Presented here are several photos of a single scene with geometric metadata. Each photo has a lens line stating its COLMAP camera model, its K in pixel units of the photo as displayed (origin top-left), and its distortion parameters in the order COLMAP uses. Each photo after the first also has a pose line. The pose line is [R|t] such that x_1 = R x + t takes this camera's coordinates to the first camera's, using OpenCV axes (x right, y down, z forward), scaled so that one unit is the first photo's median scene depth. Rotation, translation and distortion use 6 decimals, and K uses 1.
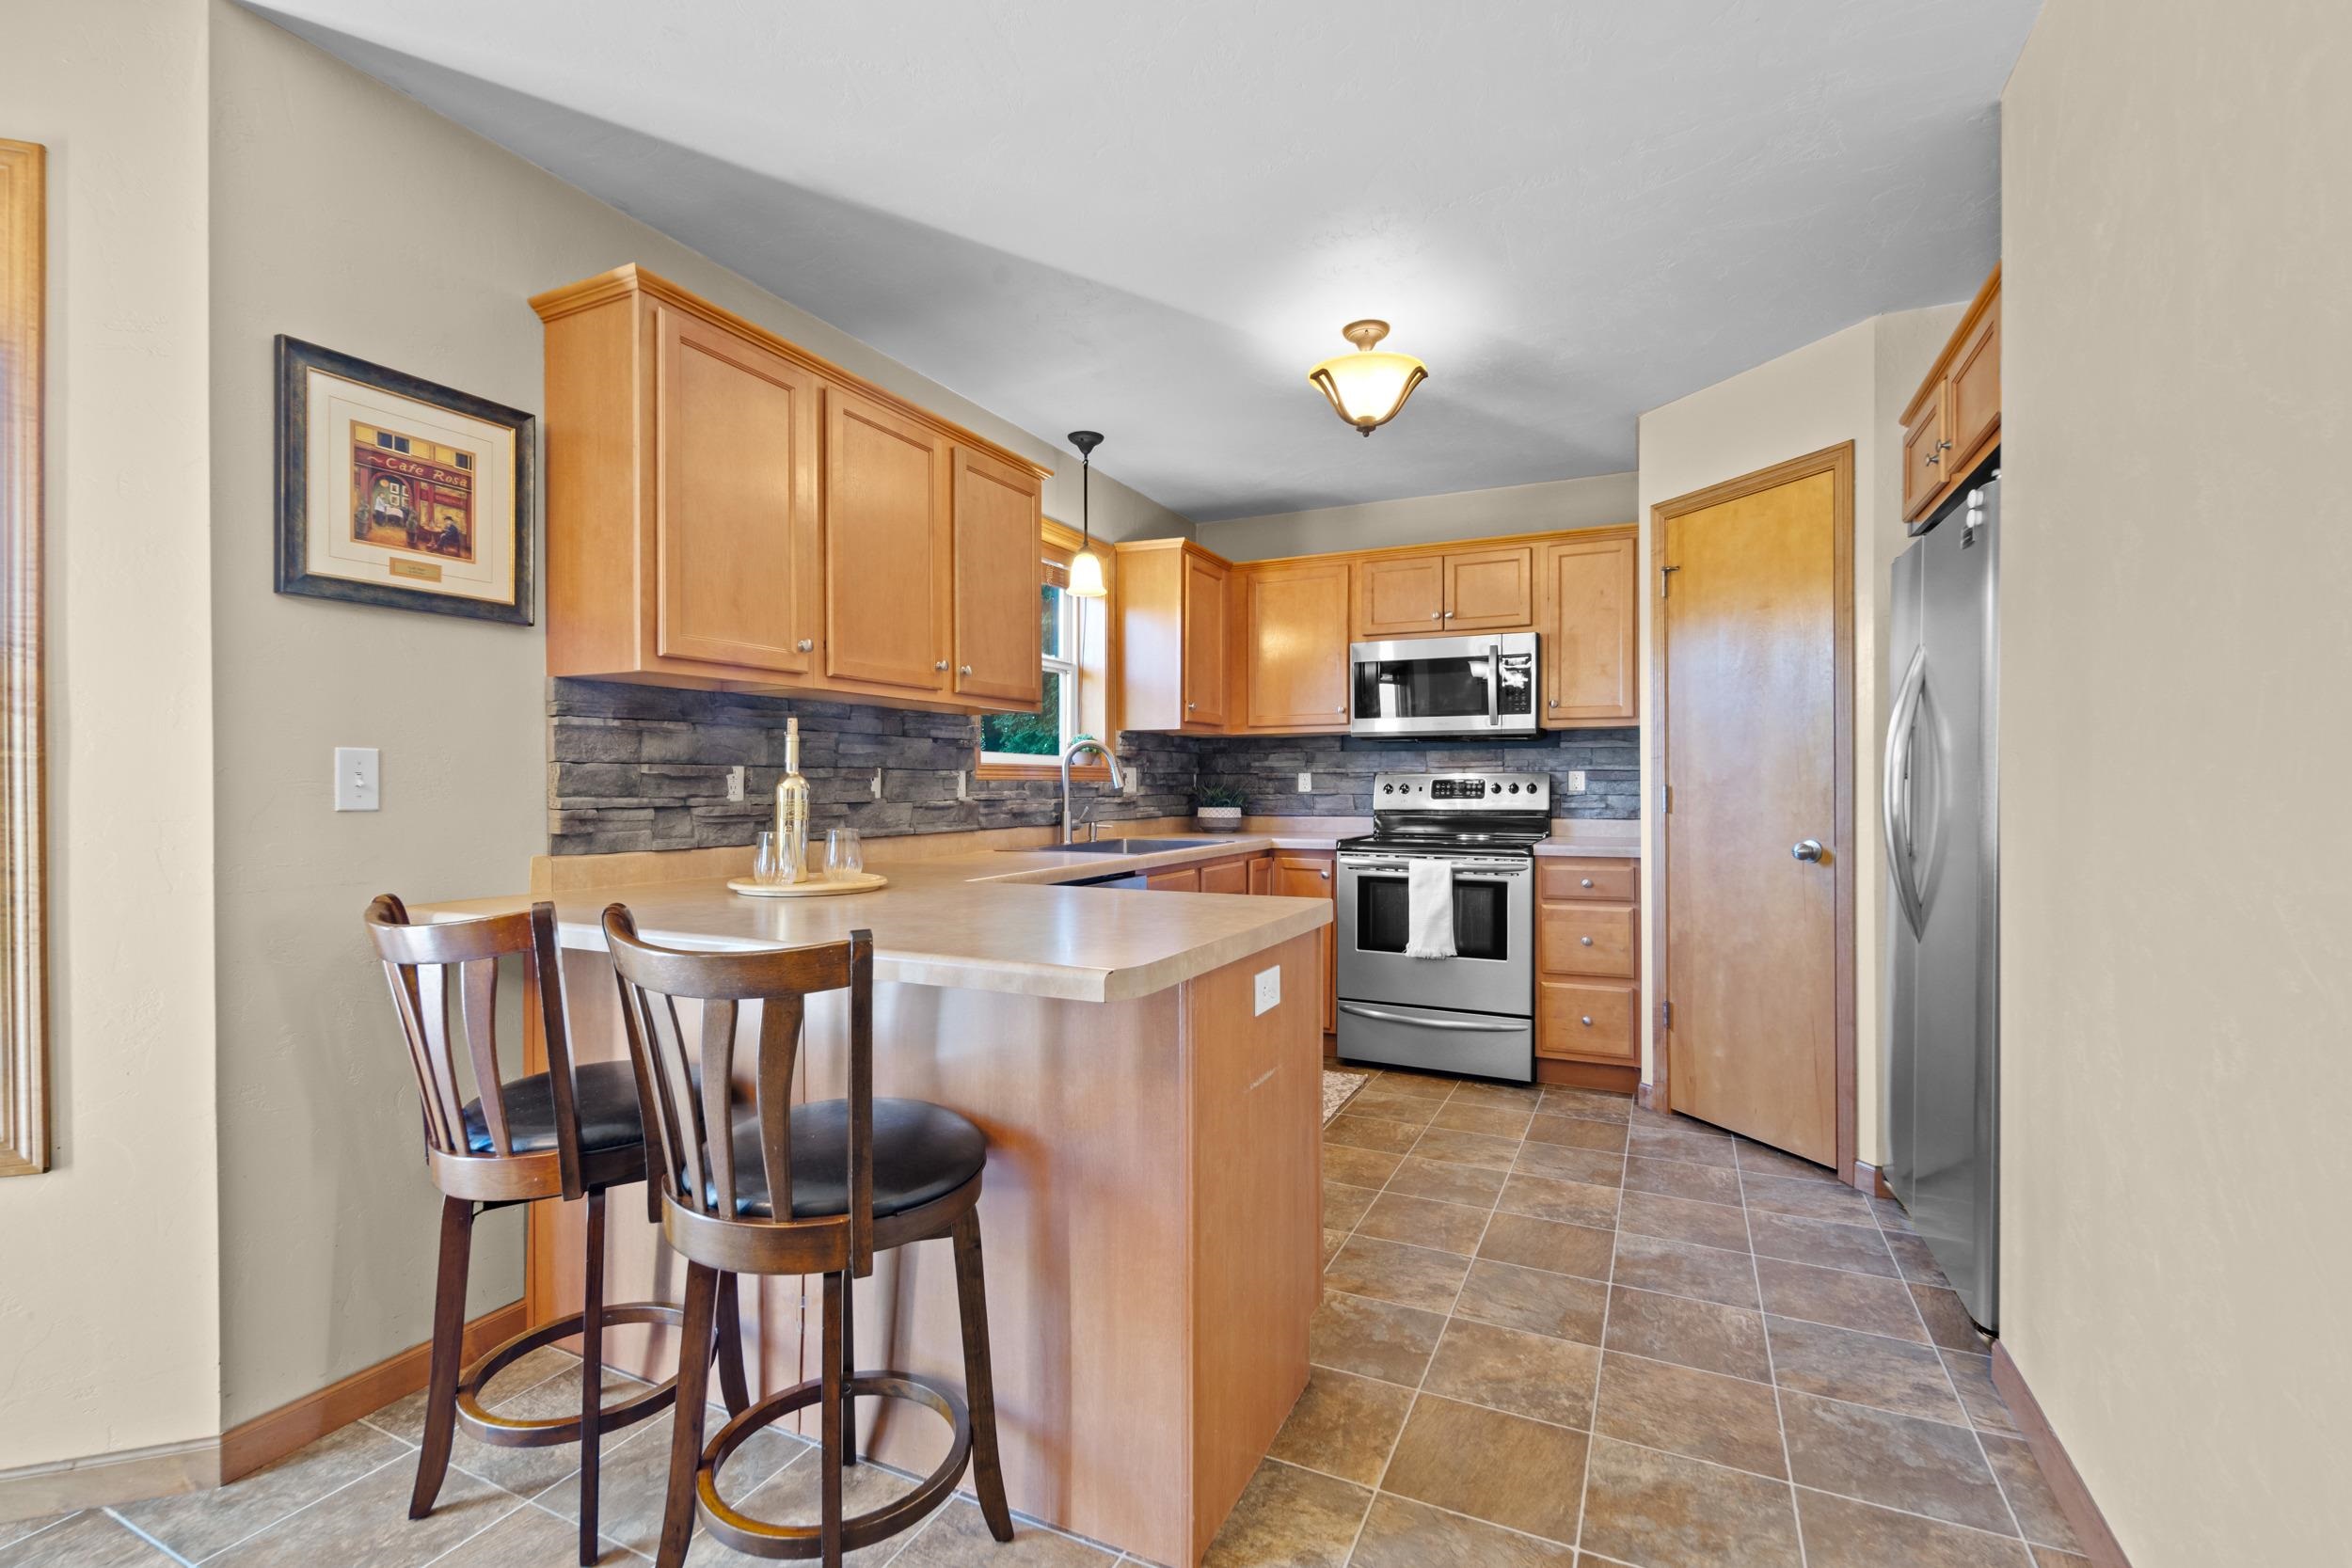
lens RADIAL K [[1026.8, 0, 1181.5], [0, 1026.8, 787.6], [0, 0, 1]] dist [0.000721, -0.001610]
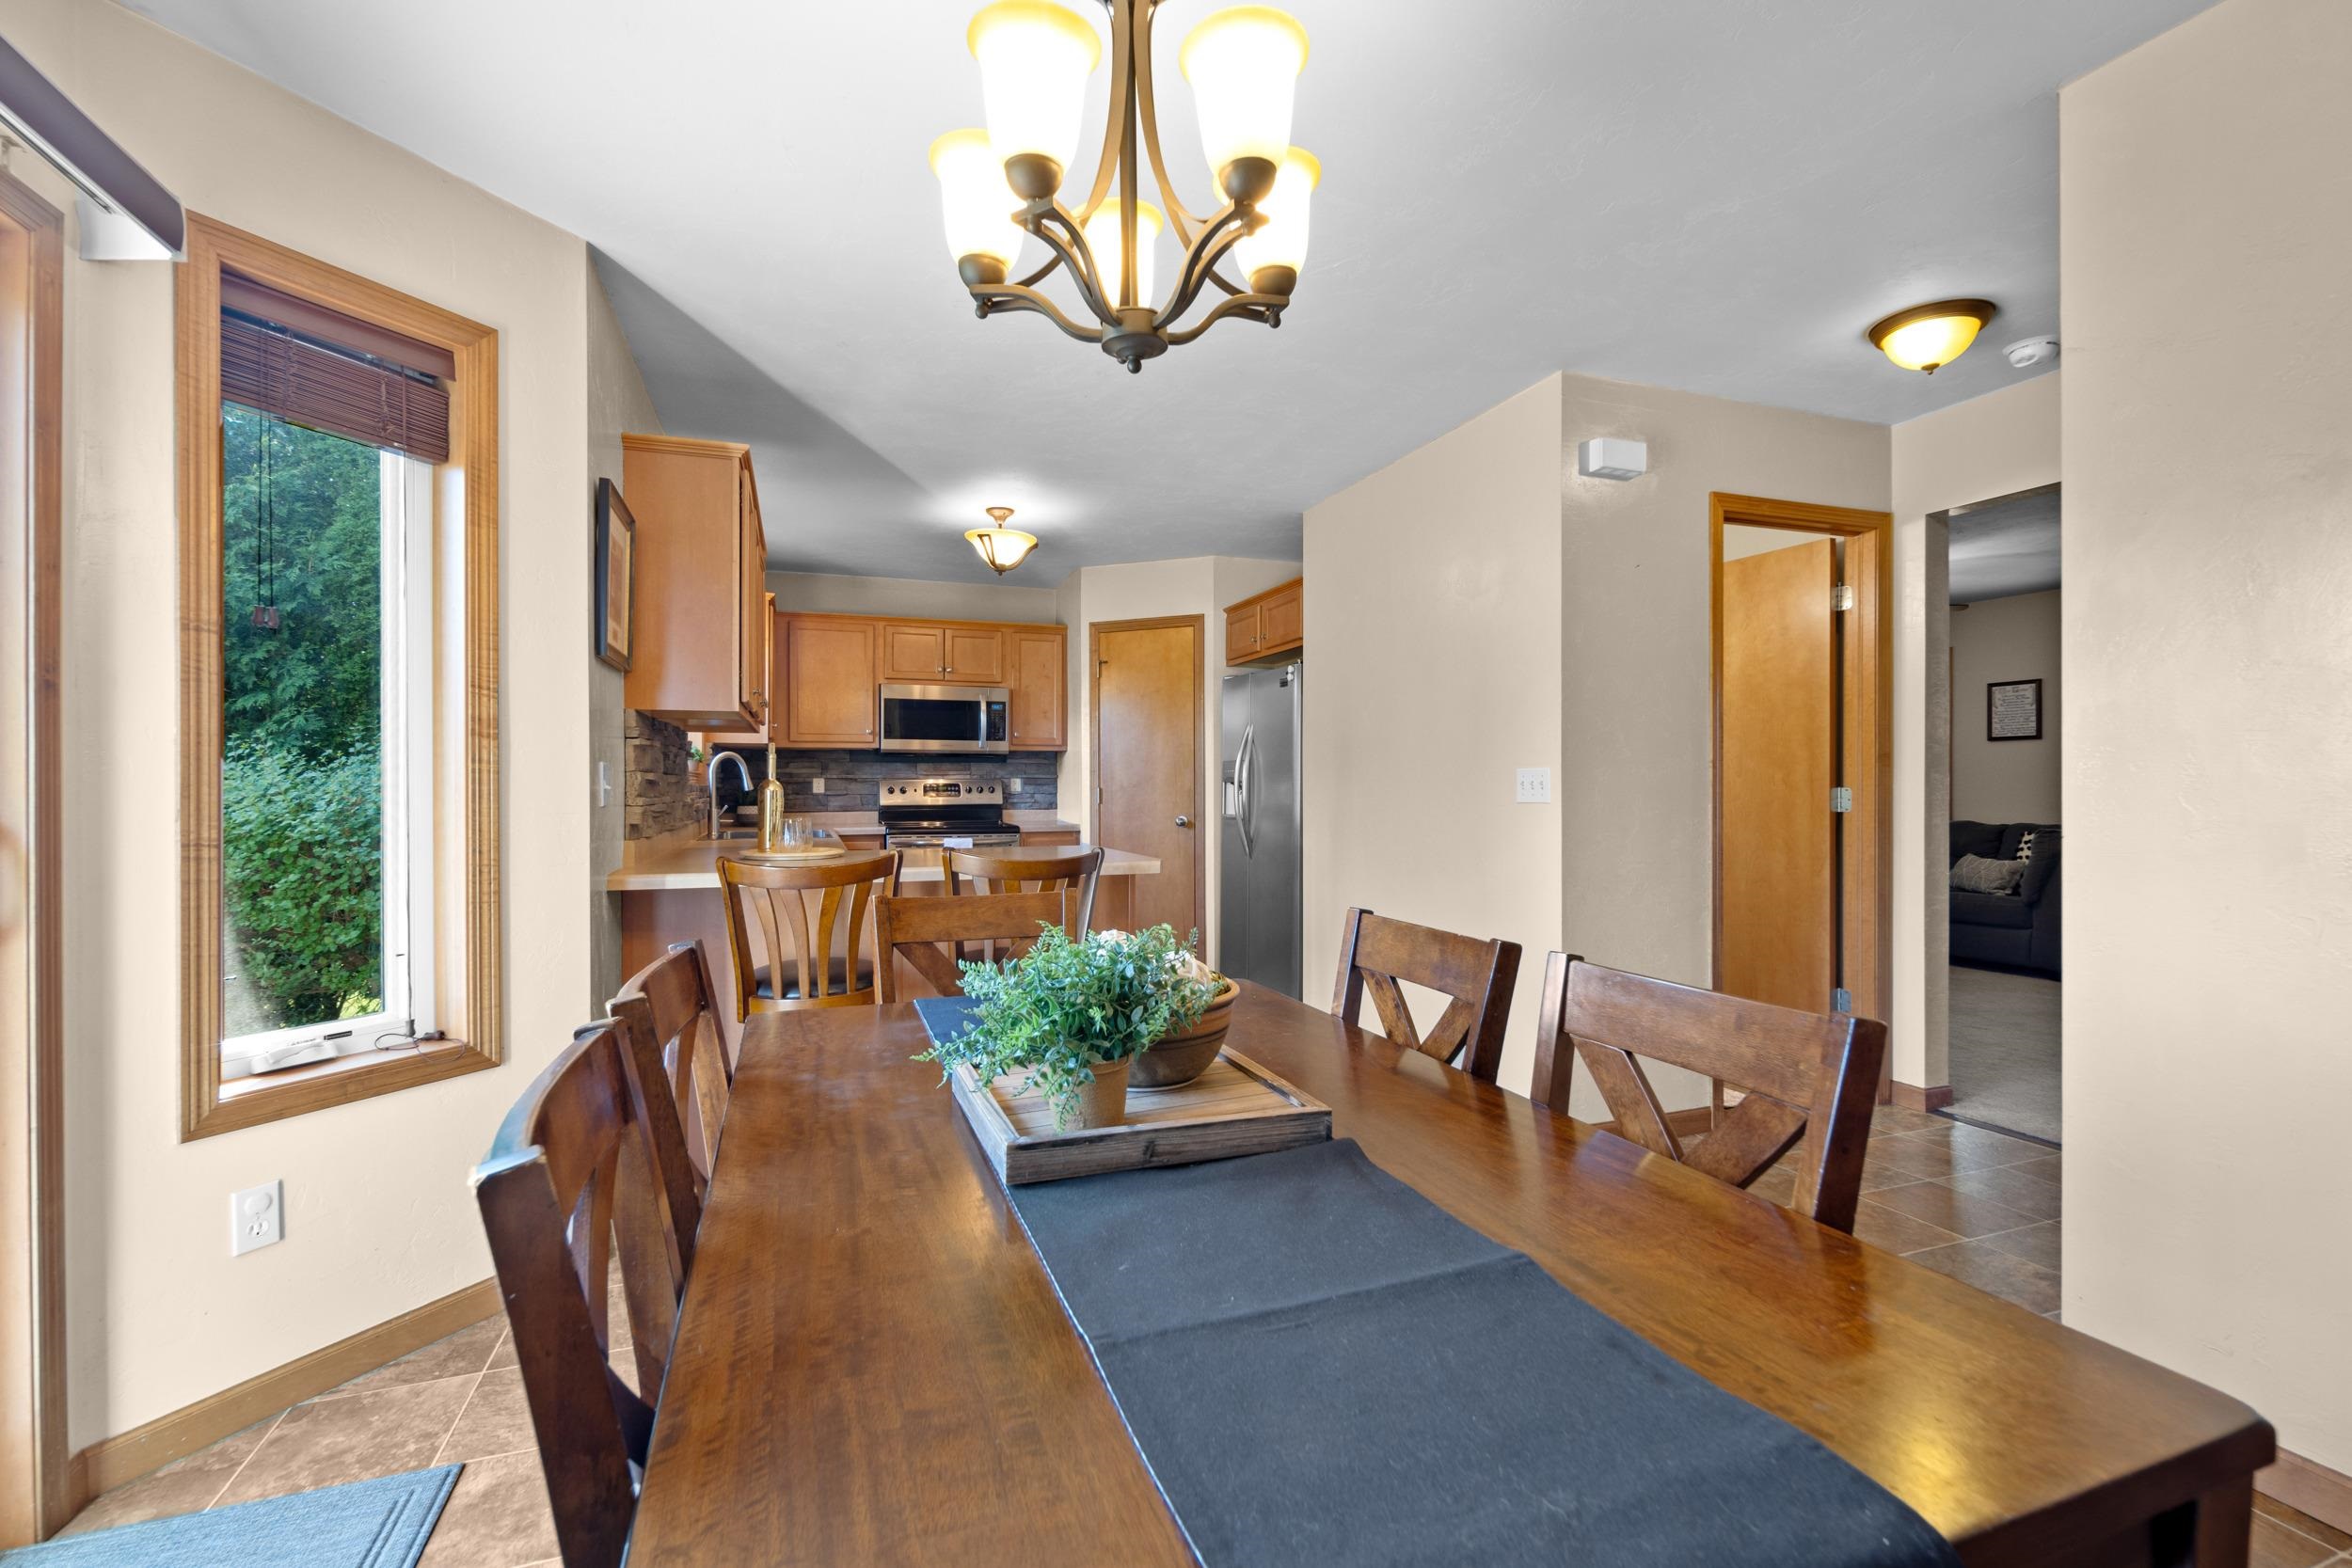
lens RADIAL K [[1026.8, 0, 1171.7], [0, 1026.8, 779.9], [0, 0, 1]] dist [0.000721, -0.001610]
pose [[0.702461, 0.004328, 0.711710, -0.546458], [0.002117, 0.999964, -0.008170, -0.000705], [-0.711720, 0.007246, 0.702426, -0.241416]]
